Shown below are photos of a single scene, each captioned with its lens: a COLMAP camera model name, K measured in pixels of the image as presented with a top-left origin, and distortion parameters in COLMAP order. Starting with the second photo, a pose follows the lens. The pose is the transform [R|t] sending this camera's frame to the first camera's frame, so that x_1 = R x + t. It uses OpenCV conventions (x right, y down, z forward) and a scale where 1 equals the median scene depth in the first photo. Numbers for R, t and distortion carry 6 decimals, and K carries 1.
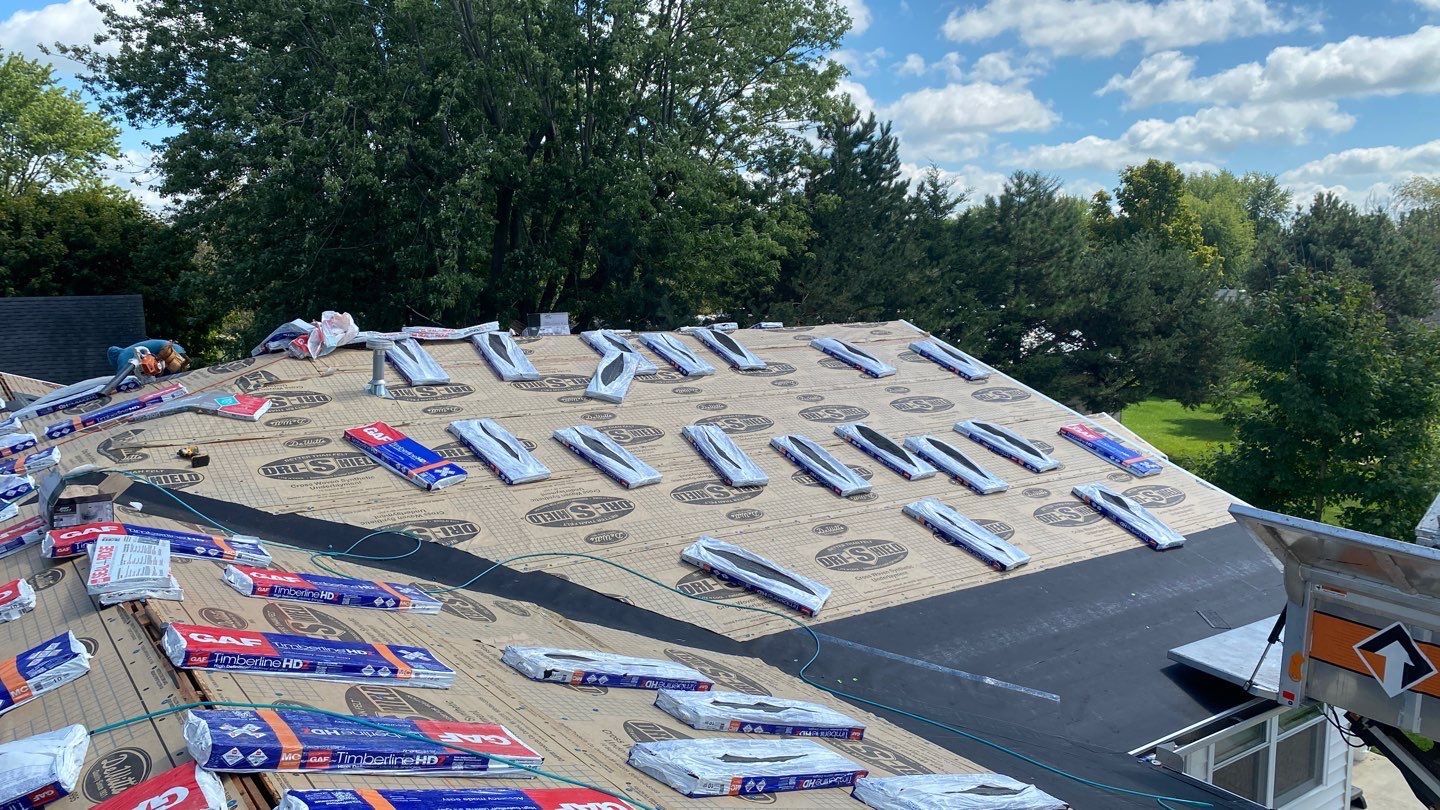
lens RADIAL K [[1087.1, 0, 723.5], [0, 1087.1, 398.6], [0, 0, 1]] dist [0.082057, -0.090935]
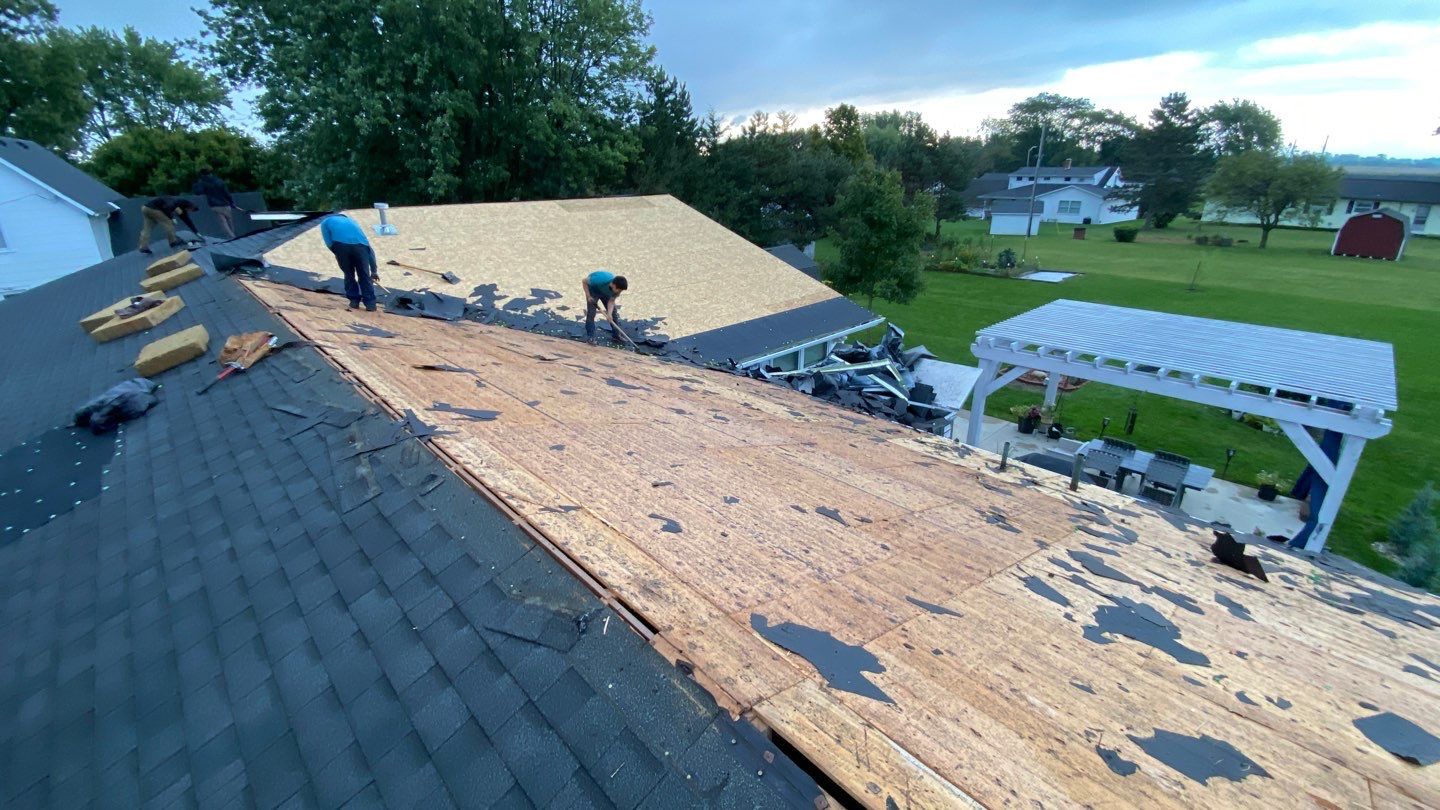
lens RADIAL K [[581.8, 0, 720.0], [0, 581.8, 405.0], [0, 0, 1]] dist [0.012750, -0.017916]
pose [[0.988637, -0.070366, 0.132838, 0.052228], [0.033447, 0.964494, 0.261980, 0.014985], [-0.146556, -0.254560, 0.955887, -0.085574]]
